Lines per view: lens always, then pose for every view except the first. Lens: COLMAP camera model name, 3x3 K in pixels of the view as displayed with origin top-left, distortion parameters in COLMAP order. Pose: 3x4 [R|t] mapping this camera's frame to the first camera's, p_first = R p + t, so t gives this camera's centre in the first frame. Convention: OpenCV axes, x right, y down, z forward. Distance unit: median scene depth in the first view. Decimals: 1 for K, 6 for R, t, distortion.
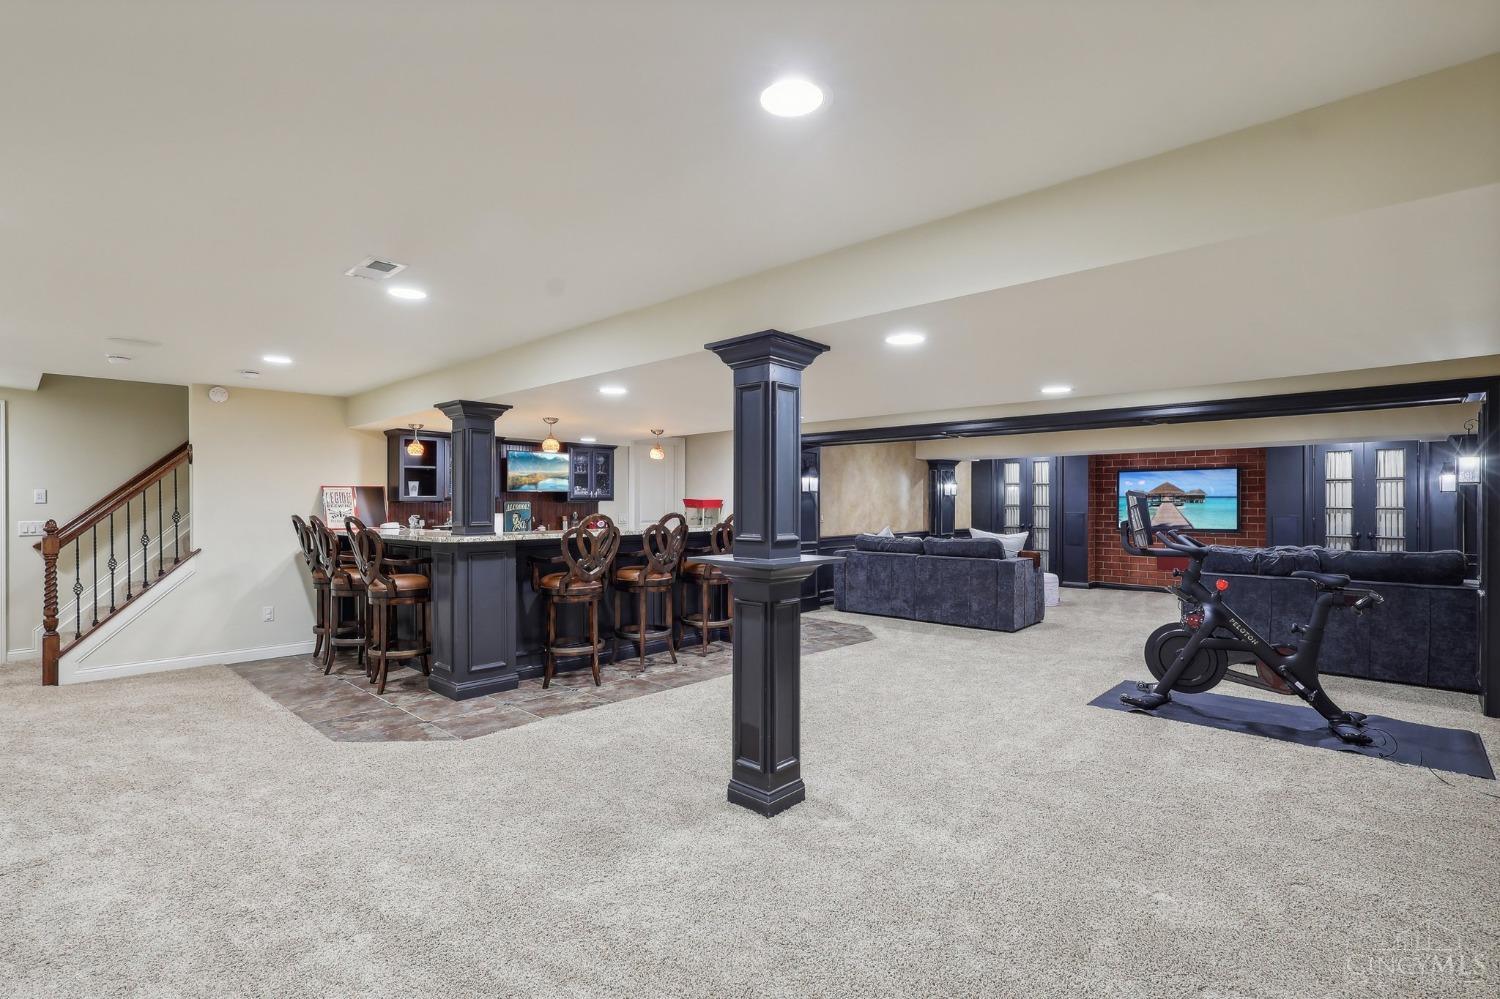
lens RADIAL K [[715.9, 0, 744.1], [0, 715.9, 501.0], [0, 0, 1]] dist [0.000272, 0.000504]
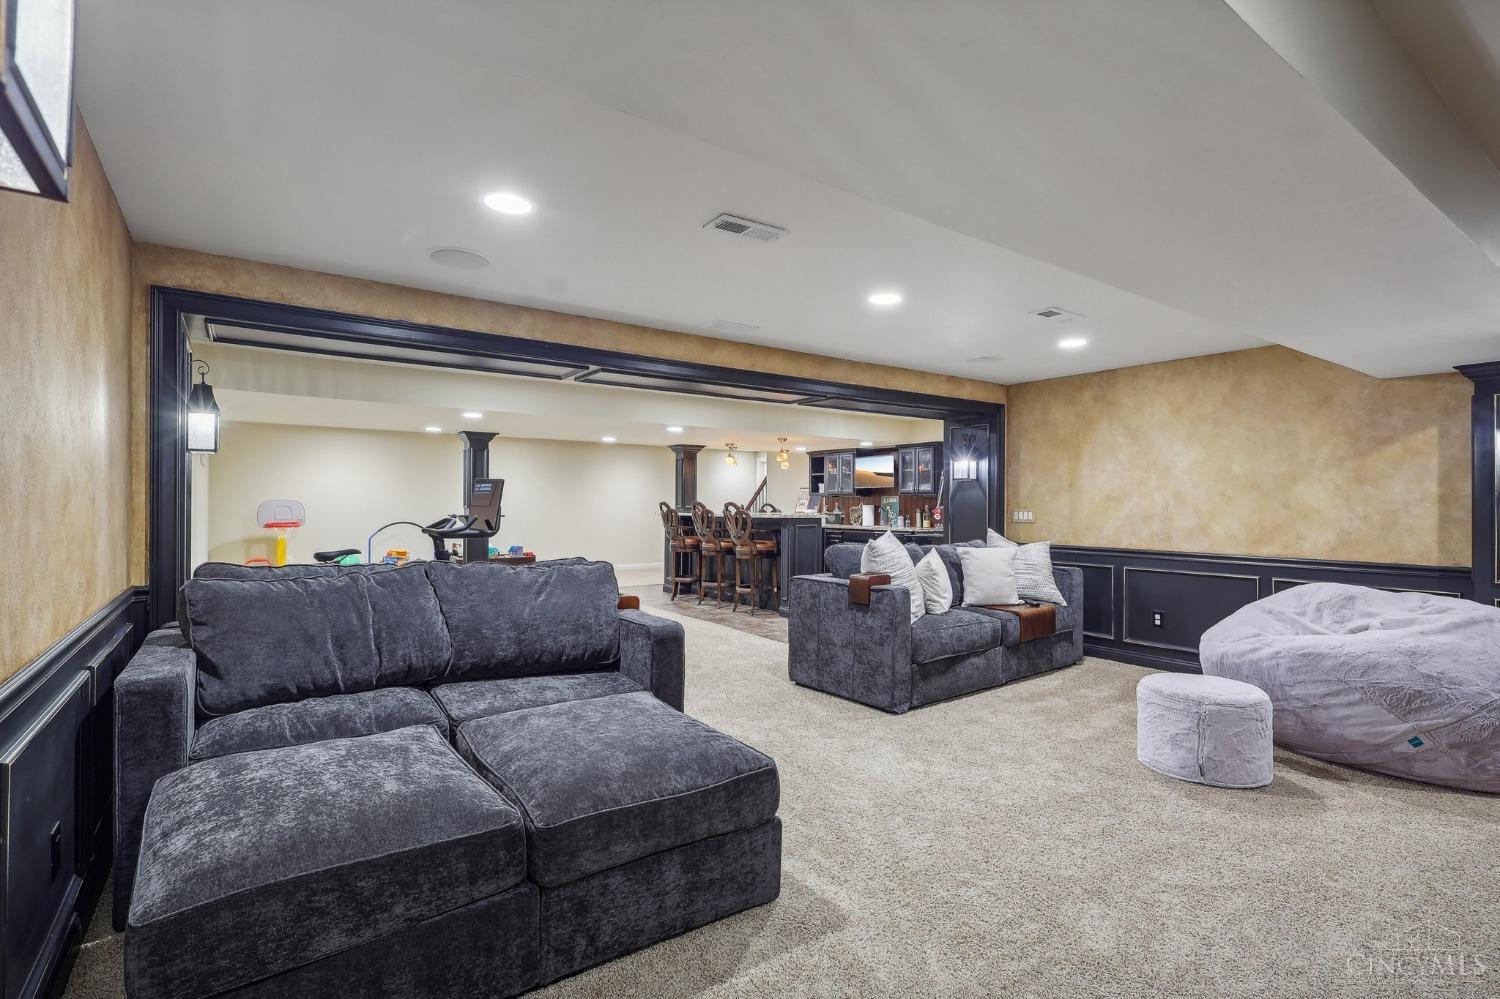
lens RADIAL K [[715.9, 0, 744.1], [0, 715.9, 501.0], [0, 0, 1]] dist [0.000272, 0.000504]
pose [[-0.200029, -0.005249, -0.979776, 0.923758], [-0.003705, 0.999983, -0.004601, 0.014963], [0.979783, 0.002710, -0.200045, 0.967791]]
